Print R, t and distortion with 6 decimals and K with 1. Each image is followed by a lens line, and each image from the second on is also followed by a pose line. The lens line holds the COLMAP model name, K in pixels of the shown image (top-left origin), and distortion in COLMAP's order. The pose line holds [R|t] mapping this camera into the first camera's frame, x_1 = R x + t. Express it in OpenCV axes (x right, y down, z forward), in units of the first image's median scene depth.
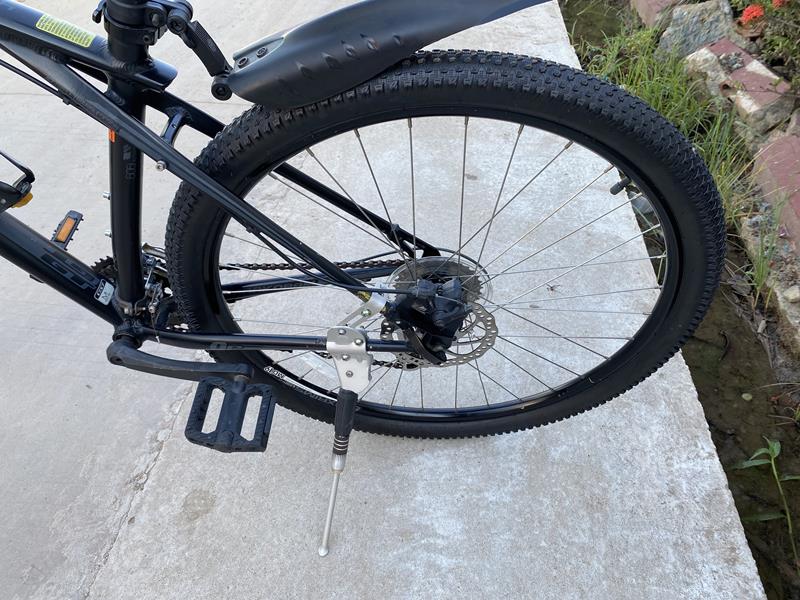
lens RADIAL K [[610.9, 0, 399.2], [0, 610.9, 306.8], [0, 0, 1]] dist [0.019190, -0.020302]
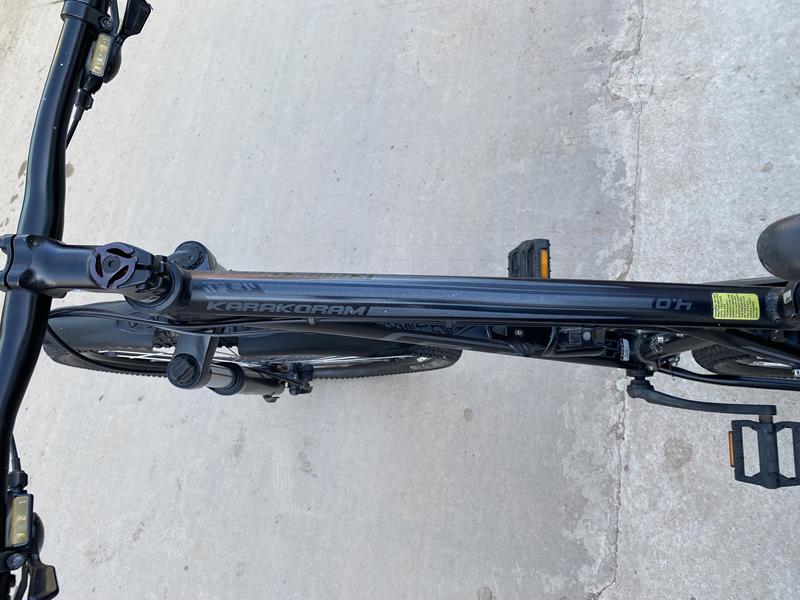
lens RADIAL K [[610.9, 0, 402.9], [0, 610.9, 304.0], [0, 0, 1]] dist [0.019190, -0.020302]
pose [[0.937750, -0.067352, -0.340718, -0.400938], [0.224301, 0.866440, 0.446062, -0.580205], [0.265168, -0.494718, 0.827611, 0.009064]]
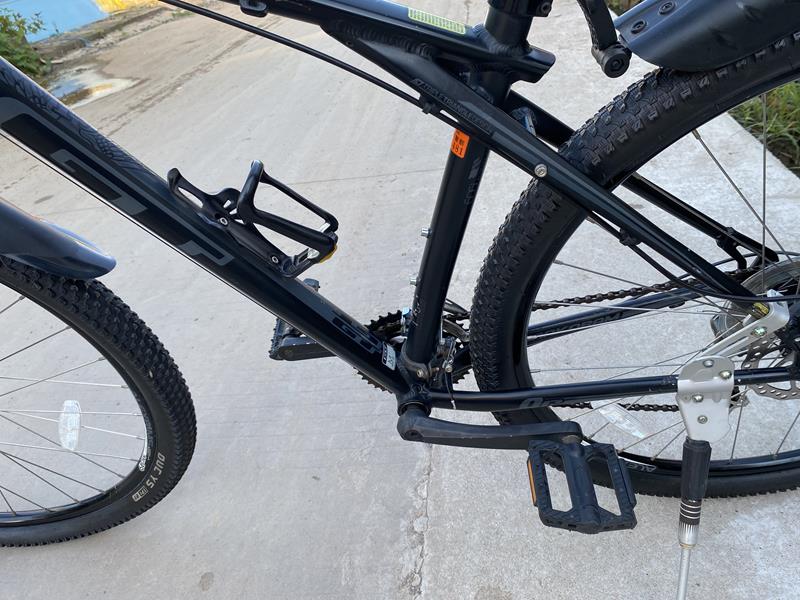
lens RADIAL K [[610.9, 0, 402.8], [0, 610.9, 304.4], [0, 0, 1]] dist [0.019190, -0.020302]
pose [[0.986872, -0.135981, -0.087139, -0.318590], [0.124218, 0.983891, -0.128560, 0.014585], [0.103217, 0.116048, 0.987866, 0.125822]]
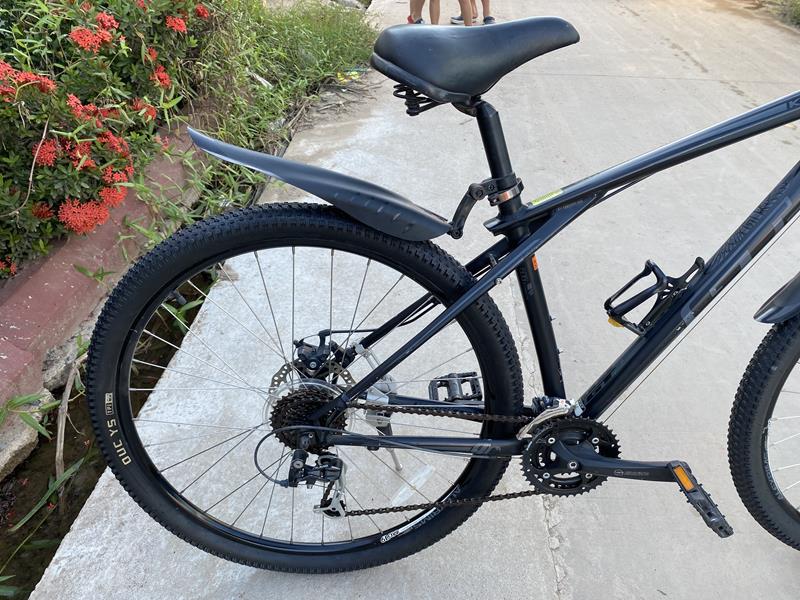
lens RADIAL K [[610.9, 0, 403.7], [0, 610.9, 307.5], [0, 0, 1]] dist [0.019190, -0.020302]
pose [[-0.997917, -0.001353, -0.064498, -0.036607], [-0.062685, 0.256597, 0.964483, -1.065321], [0.015245, 0.966517, -0.256148, 0.946236]]
